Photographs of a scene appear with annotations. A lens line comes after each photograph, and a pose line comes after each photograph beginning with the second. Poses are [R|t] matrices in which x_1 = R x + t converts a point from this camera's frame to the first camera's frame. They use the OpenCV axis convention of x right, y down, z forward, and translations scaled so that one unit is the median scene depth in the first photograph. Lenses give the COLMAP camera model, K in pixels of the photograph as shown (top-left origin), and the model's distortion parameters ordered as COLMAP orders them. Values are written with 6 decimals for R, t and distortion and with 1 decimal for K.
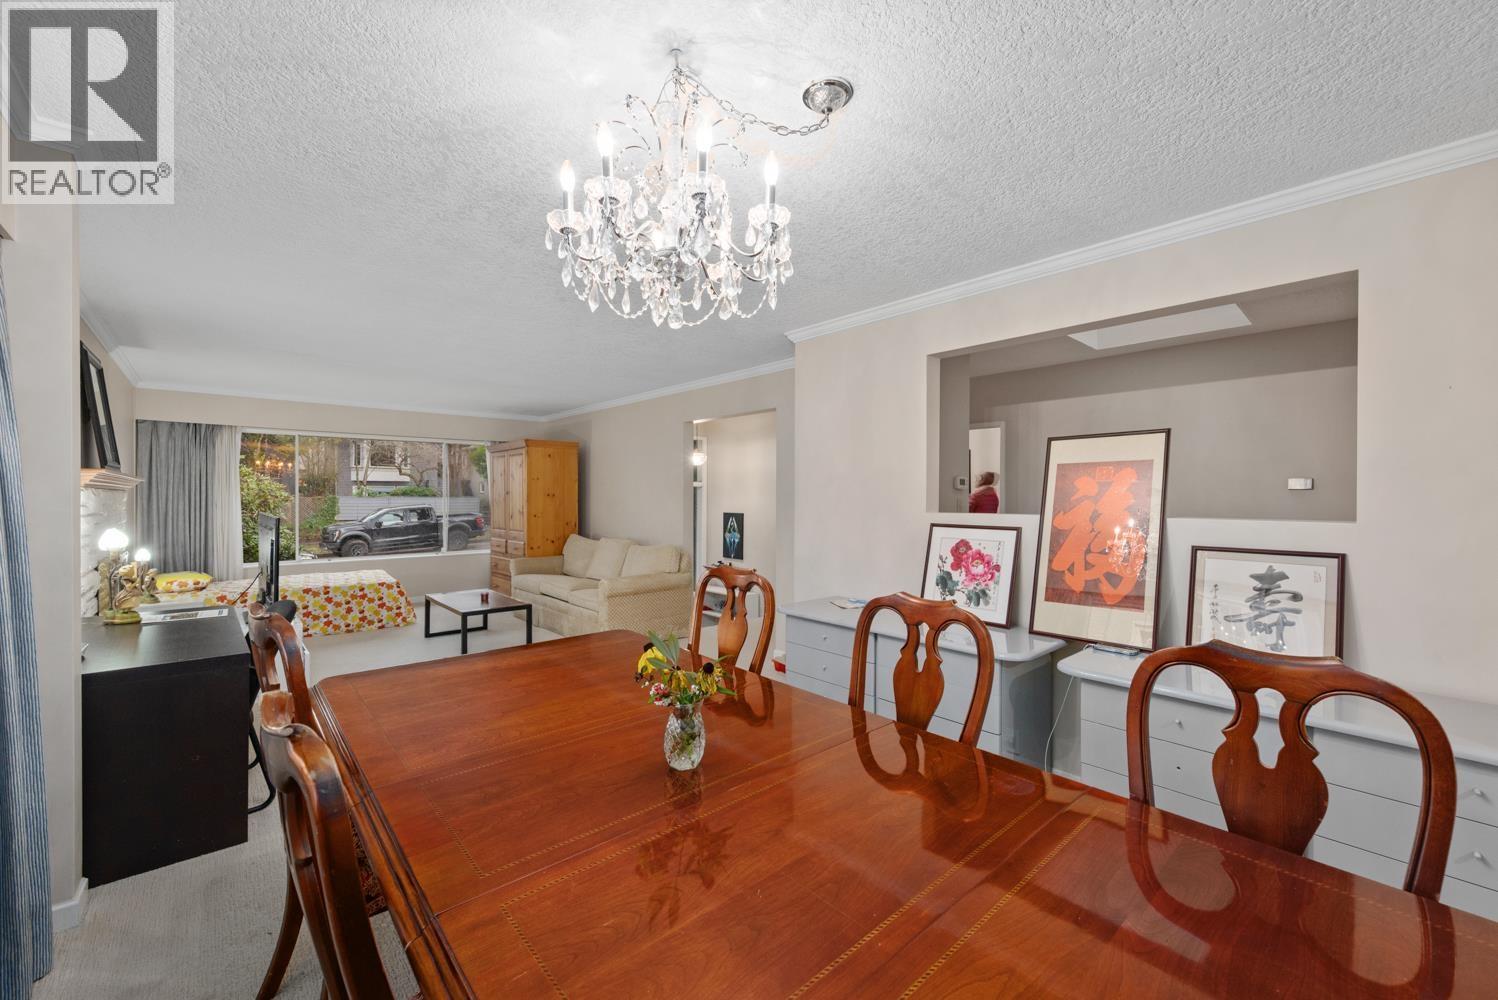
lens RADIAL K [[598.7, 0, 755.5], [0, 598.7, 502.2], [0, 0, 1]] dist [-0.000843, -0.000143]
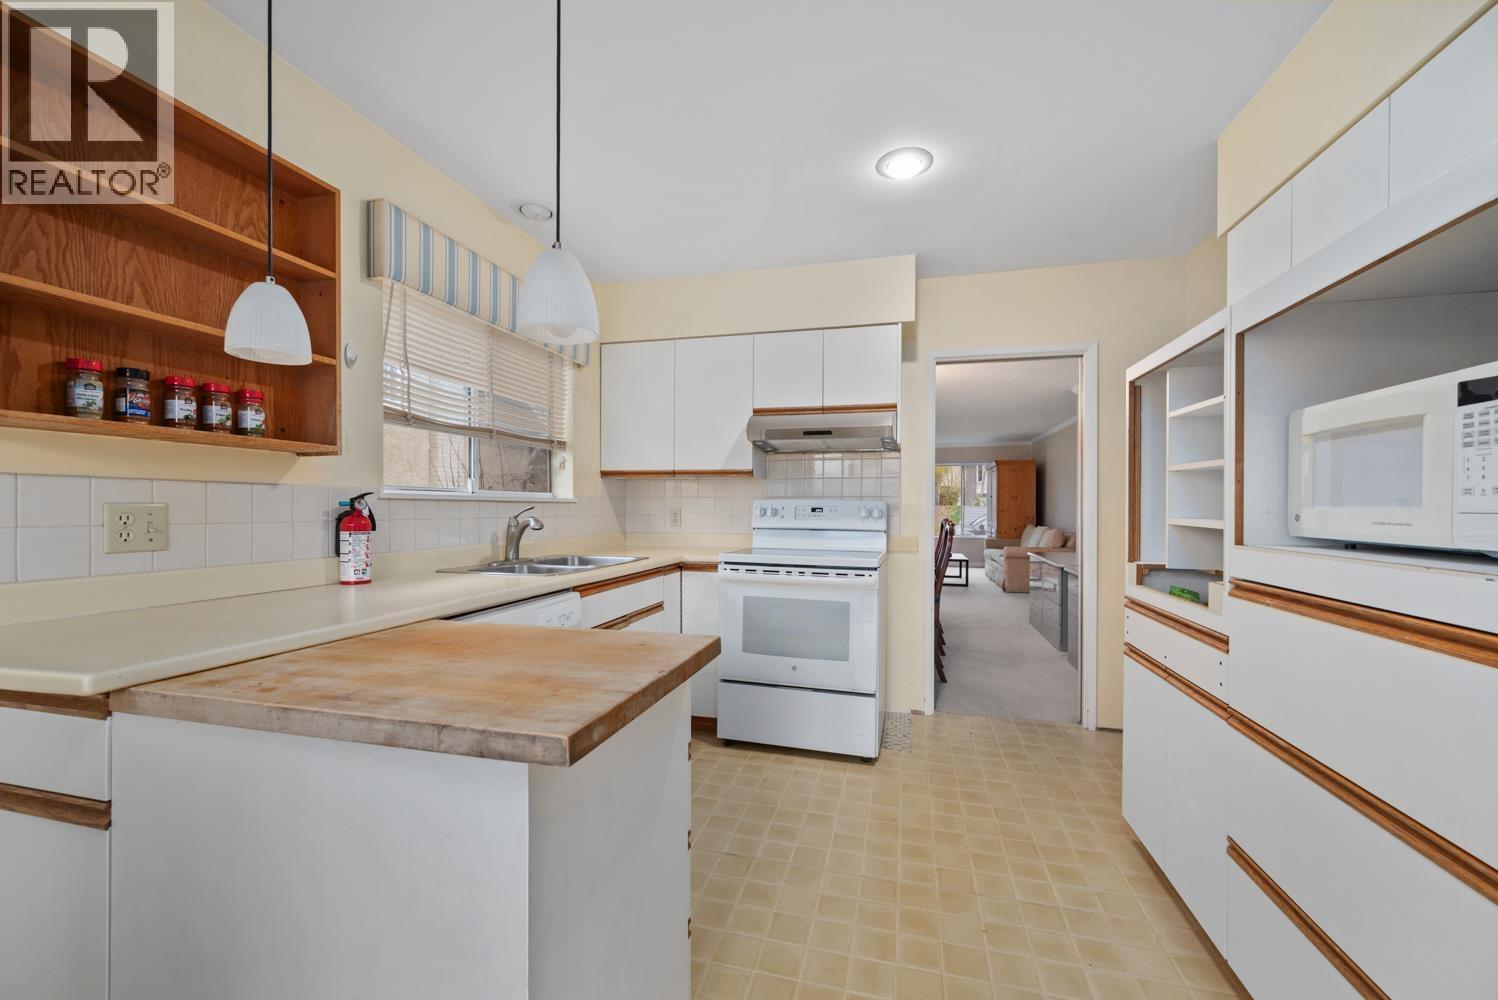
lens RADIAL K [[598.7, 0, 755.5], [0, 598.7, 502.2], [0, 0, 1]] dist [-0.000843, -0.000143]
pose [[0.559240, -0.005096, -0.828990, 0.613676], [-0.010294, 0.999861, -0.013091, 0.031510], [0.828942, 0.015854, 0.559110, -0.406136]]
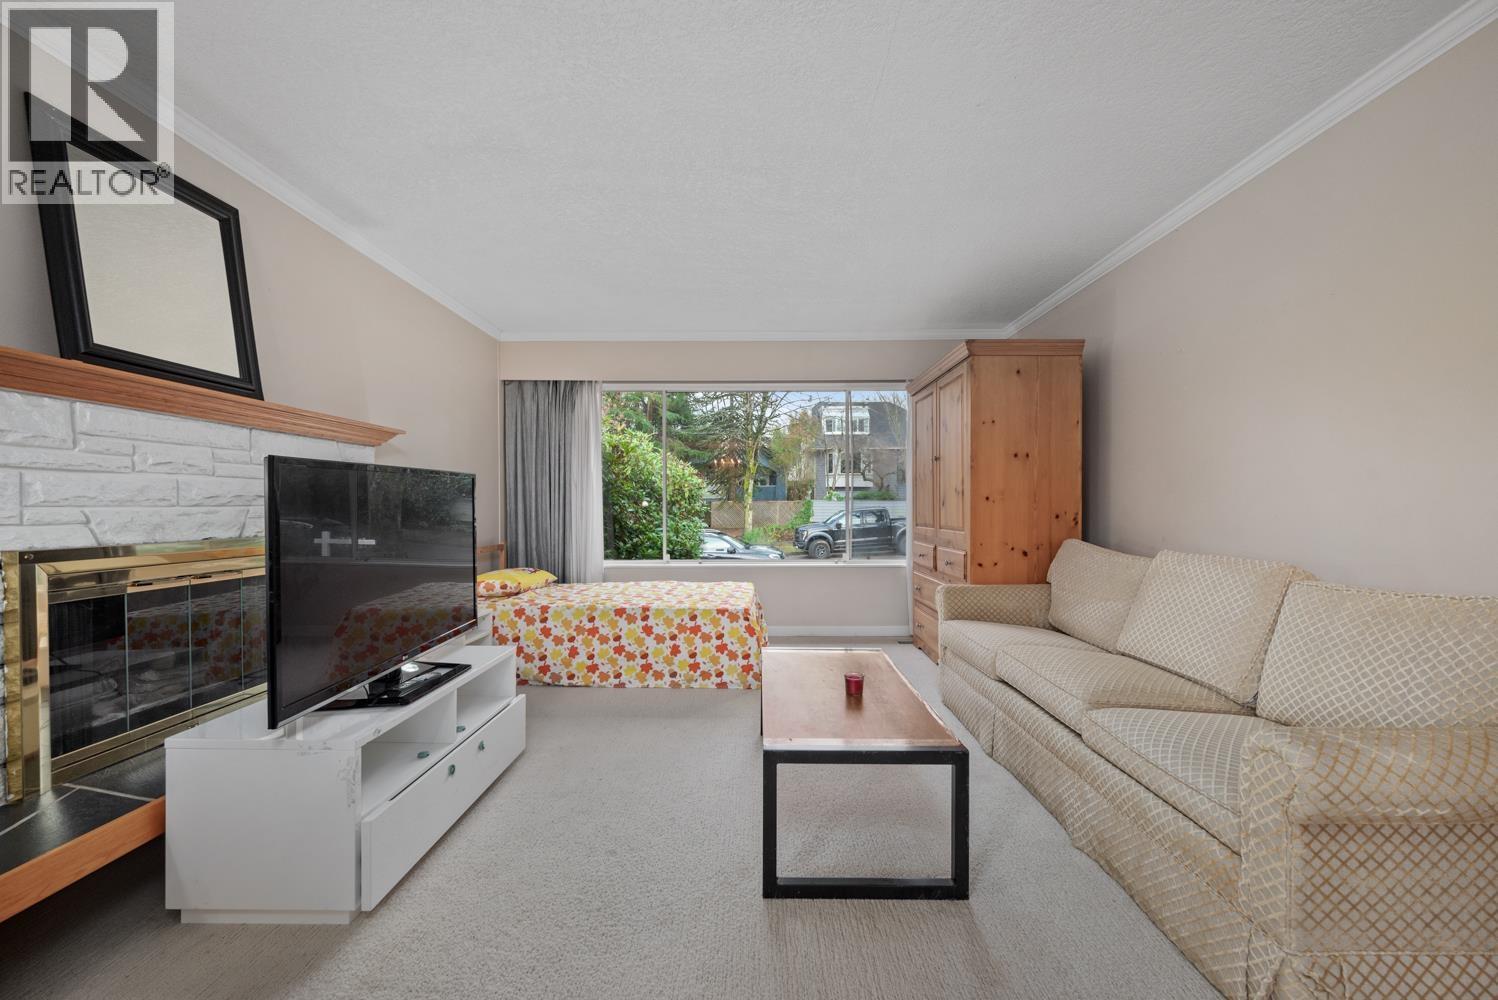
lens RADIAL K [[598.7, 0, 755.5], [0, 598.7, 502.2], [0, 0, 1]] dist [-0.000843, -0.000143]
pose [[0.745530, -0.002008, -0.666469, -0.215006], [-0.005696, 0.999940, -0.009385, 0.036492], [0.666447, 0.010793, 0.745474, 0.596280]]
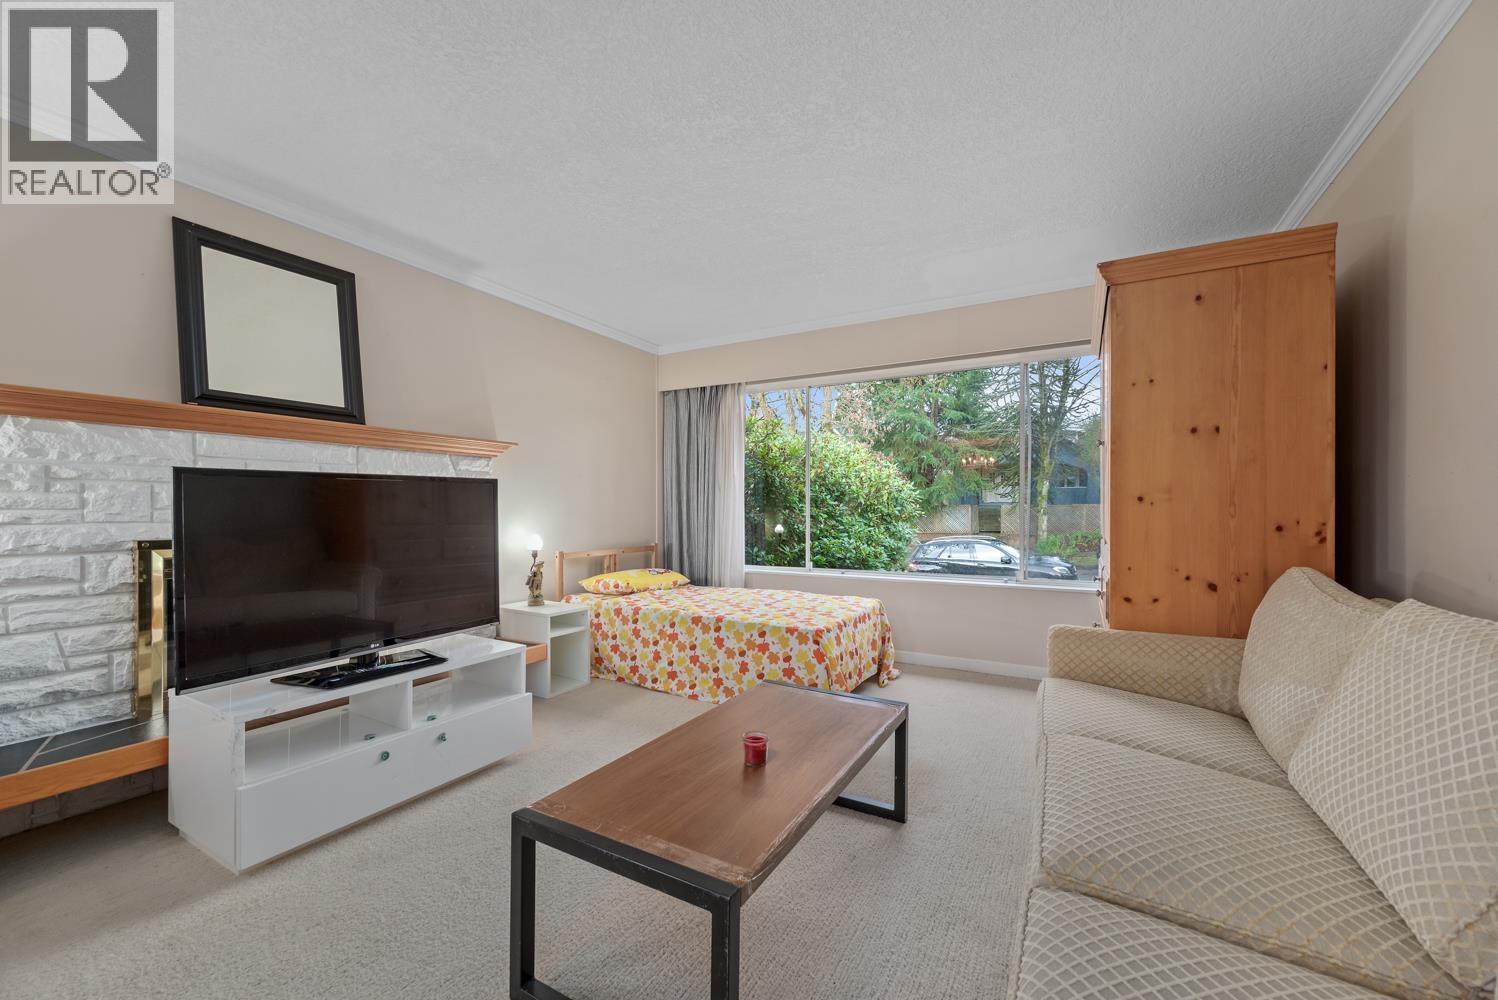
lens RADIAL K [[591.4, 0, 751.0], [0, 591.4, 505.8], [0, 0, 1]] dist [-0.003312, -0.000109]
pose [[0.325673, -0.003131, -0.945477, -0.161438], [-0.008505, 0.999944, -0.006241, 0.034756], [0.945444, 0.010073, 0.325628, 0.816986]]
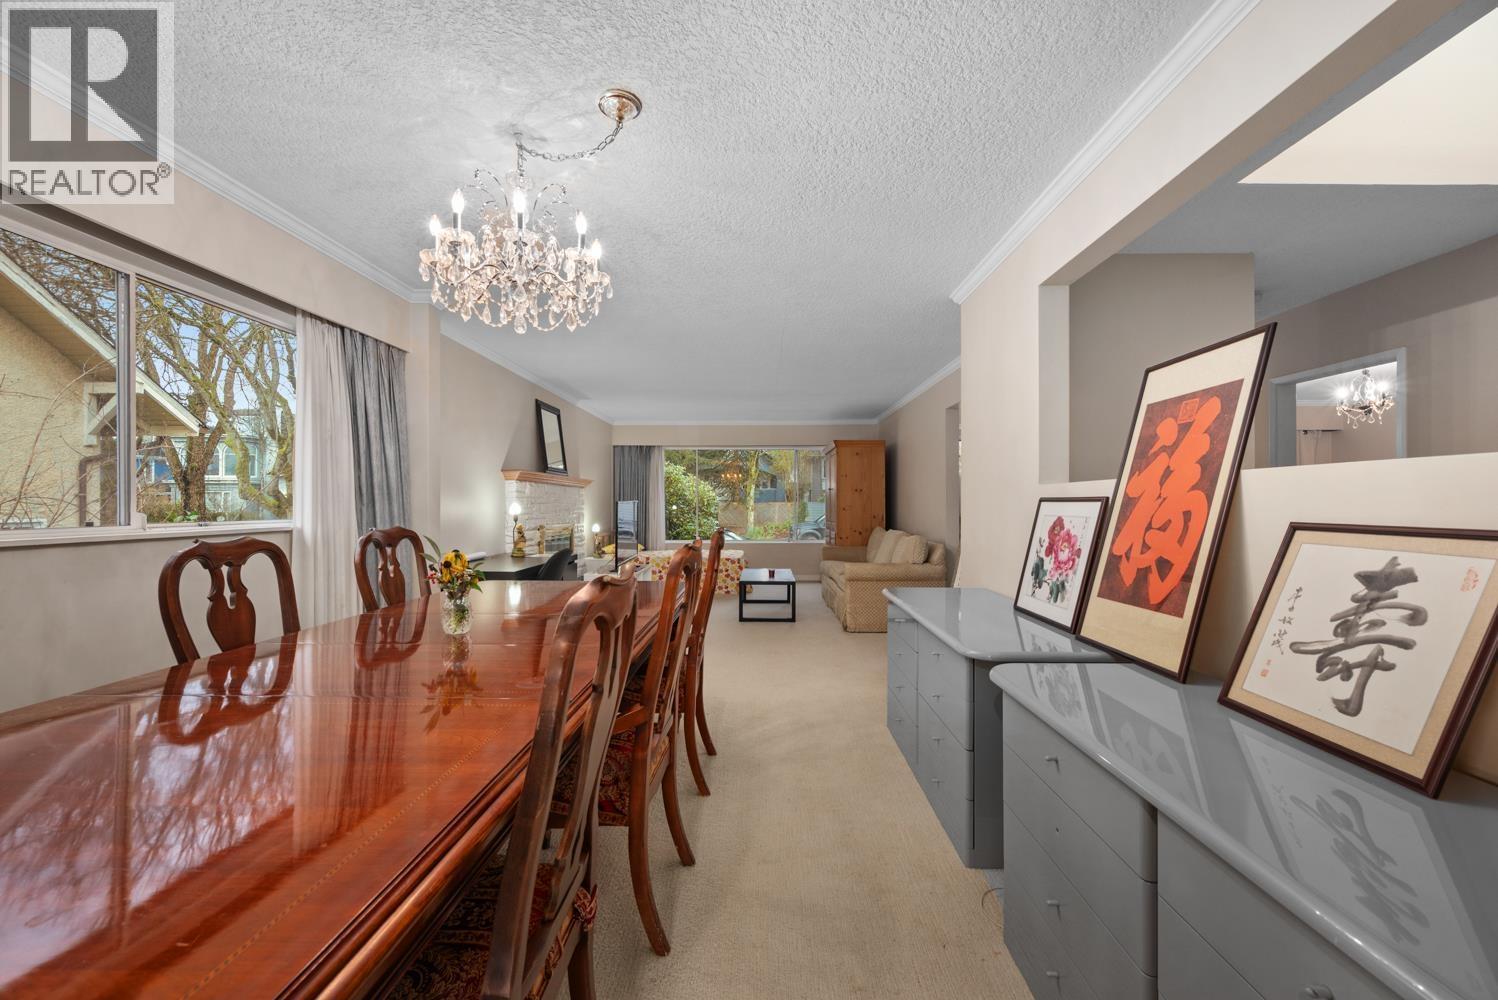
lens RADIAL K [[593.3, 0, 753.0], [0, 593.3, 506.2], [0, 0, 1]] dist [0.016145, -0.000046]
pose [[0.736487, 0.001525, -0.676449, 0.293054], [-0.004052, 0.999989, -0.002156, 0.024231], [0.676439, 0.004329, 0.736486, 0.088444]]
